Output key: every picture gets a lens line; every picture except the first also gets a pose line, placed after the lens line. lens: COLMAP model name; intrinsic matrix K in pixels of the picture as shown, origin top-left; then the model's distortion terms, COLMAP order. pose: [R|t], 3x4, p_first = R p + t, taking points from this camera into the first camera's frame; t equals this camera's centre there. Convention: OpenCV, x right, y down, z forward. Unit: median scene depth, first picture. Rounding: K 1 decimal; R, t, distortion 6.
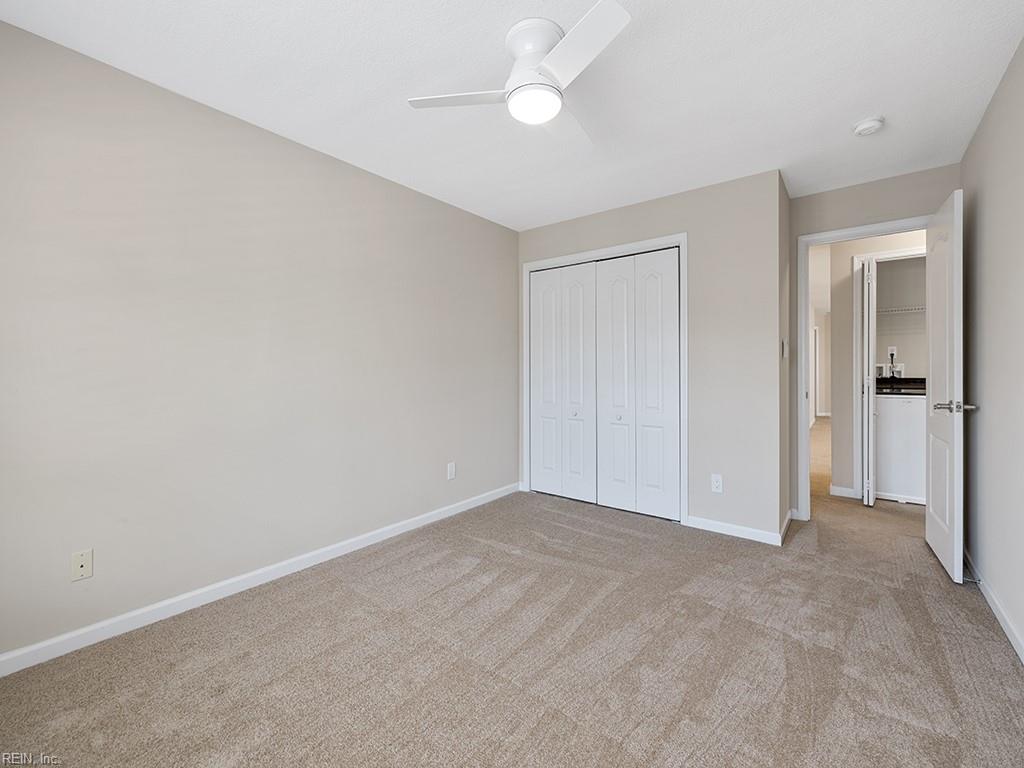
lens RADIAL K [[432.3, 0, 509.8], [0, 432.3, 368.8], [0, 0, 1]] dist [-0.001034, 0.000271]
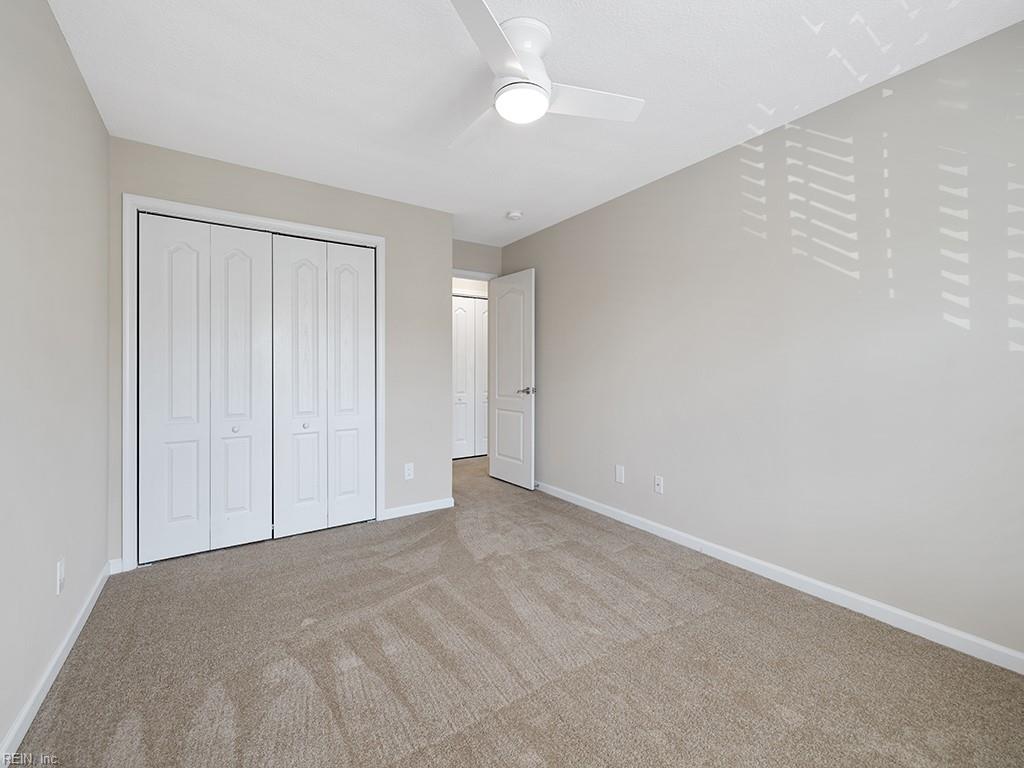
lens RADIAL K [[432.3, 0, 509.8], [0, 432.3, 368.8], [0, 0, 1]] dist [-0.001034, 0.000271]
pose [[0.303857, 0.003730, 0.952710, -0.648910], [0.000514, 0.999992, -0.004079, 0.006283], [-0.952717, 0.001729, 0.303853, 0.525232]]
